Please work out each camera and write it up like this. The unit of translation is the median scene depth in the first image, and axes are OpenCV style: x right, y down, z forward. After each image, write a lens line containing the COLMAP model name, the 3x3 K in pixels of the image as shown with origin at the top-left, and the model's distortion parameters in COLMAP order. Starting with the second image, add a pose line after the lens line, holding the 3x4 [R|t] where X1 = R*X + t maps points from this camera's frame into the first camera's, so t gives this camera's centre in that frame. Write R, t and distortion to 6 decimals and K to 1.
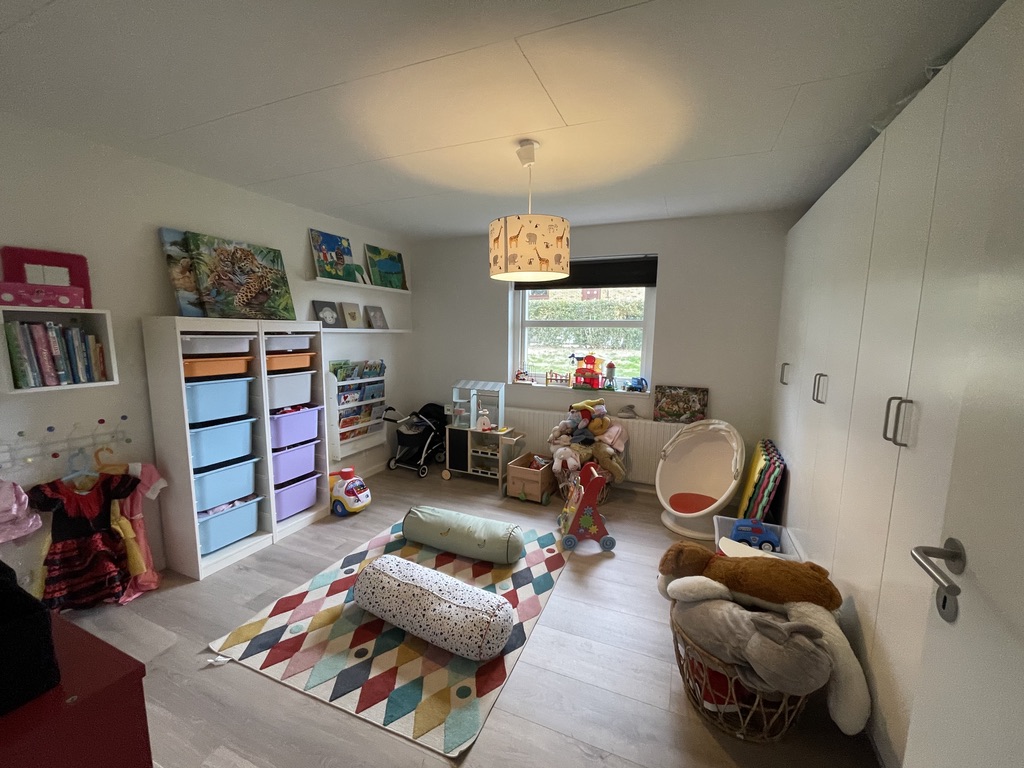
lens RADIAL K [[406.0, 0, 512.0], [0, 406.0, 384.0], [0, 0, 1]] dist [0.000344, 0.000074]
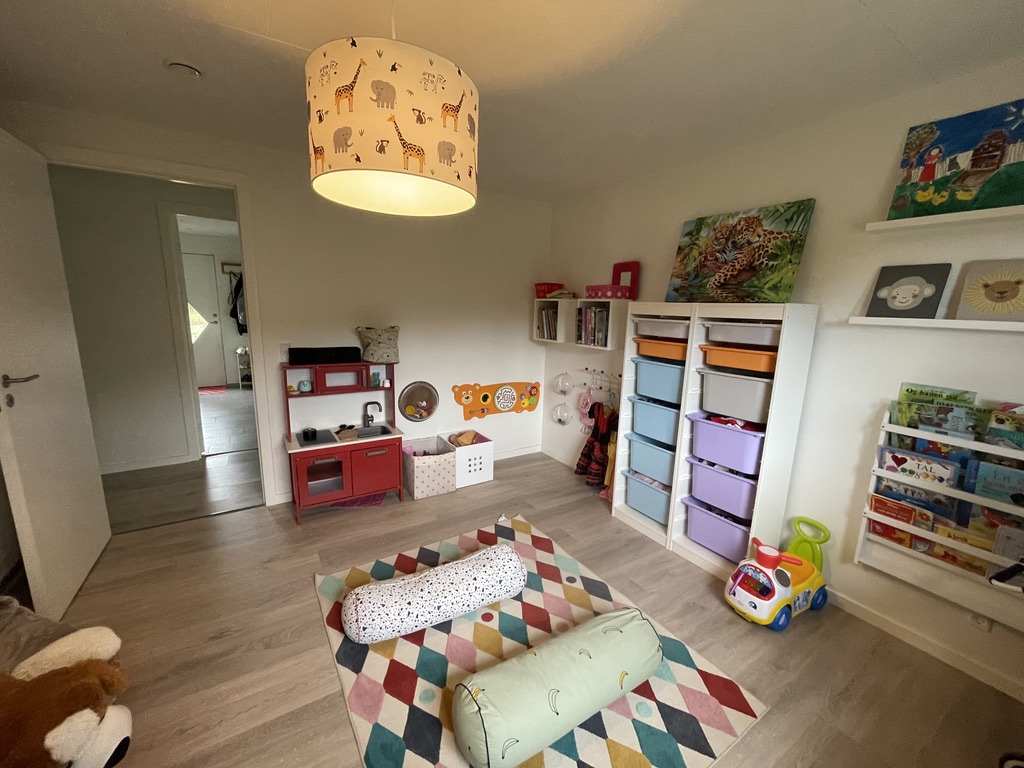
lens RADIAL K [[406.0, 0, 512.0], [0, 406.0, 384.0], [0, 0, 1]] dist [0.000344, 0.000074]
pose [[-0.555284, 0.133020, -0.820954, 0.304274], [-0.140689, 0.957874, 0.250367, -0.139799], [0.819674, 0.254524, -0.513178, 1.055554]]
